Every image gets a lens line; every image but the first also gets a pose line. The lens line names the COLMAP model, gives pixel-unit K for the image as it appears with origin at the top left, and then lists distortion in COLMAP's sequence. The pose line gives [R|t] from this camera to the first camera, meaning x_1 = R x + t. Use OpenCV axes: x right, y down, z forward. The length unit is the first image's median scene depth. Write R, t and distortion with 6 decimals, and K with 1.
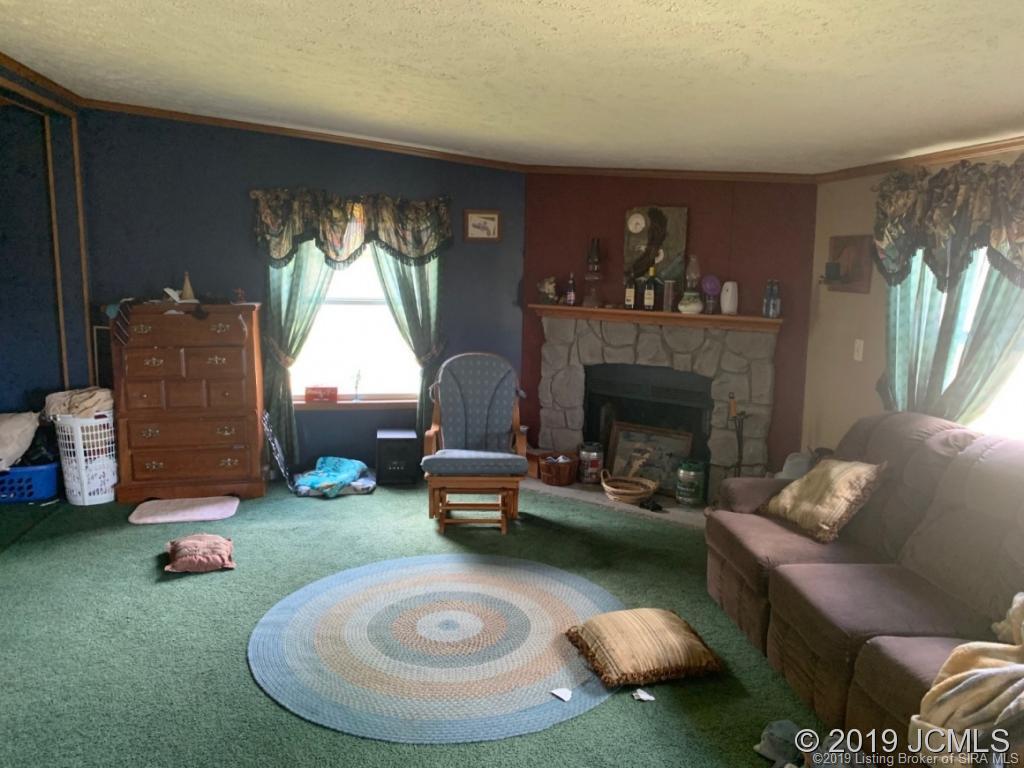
lens RADIAL K [[772.6, 0, 514.8], [0, 772.6, 383.2], [0, 0, 1]] dist [0.007834, 0.000421]
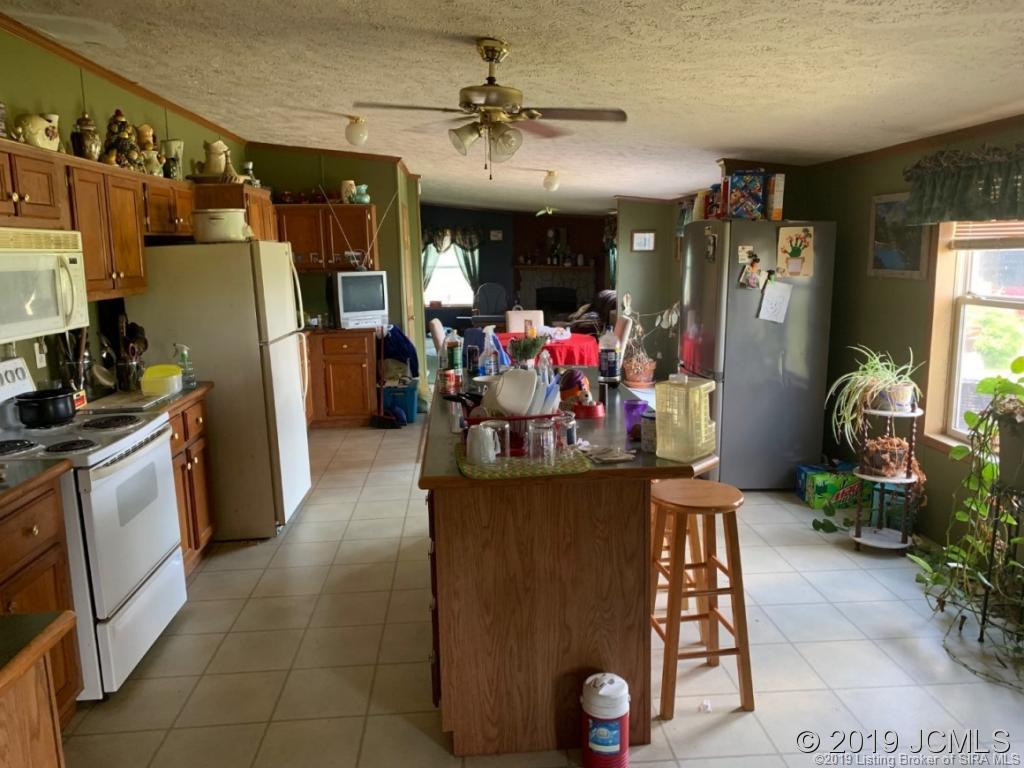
lens RADIAL K [[772.6, 0, 511.5], [0, 772.6, 385.1], [0, 0, 1]] dist [0.007834, 0.000421]
pose [[0.991402, -0.008579, -0.130571, 0.353060], [0.011812, 0.999642, 0.024002, 0.241221], [0.130319, -0.025338, 0.991148, -1.609528]]
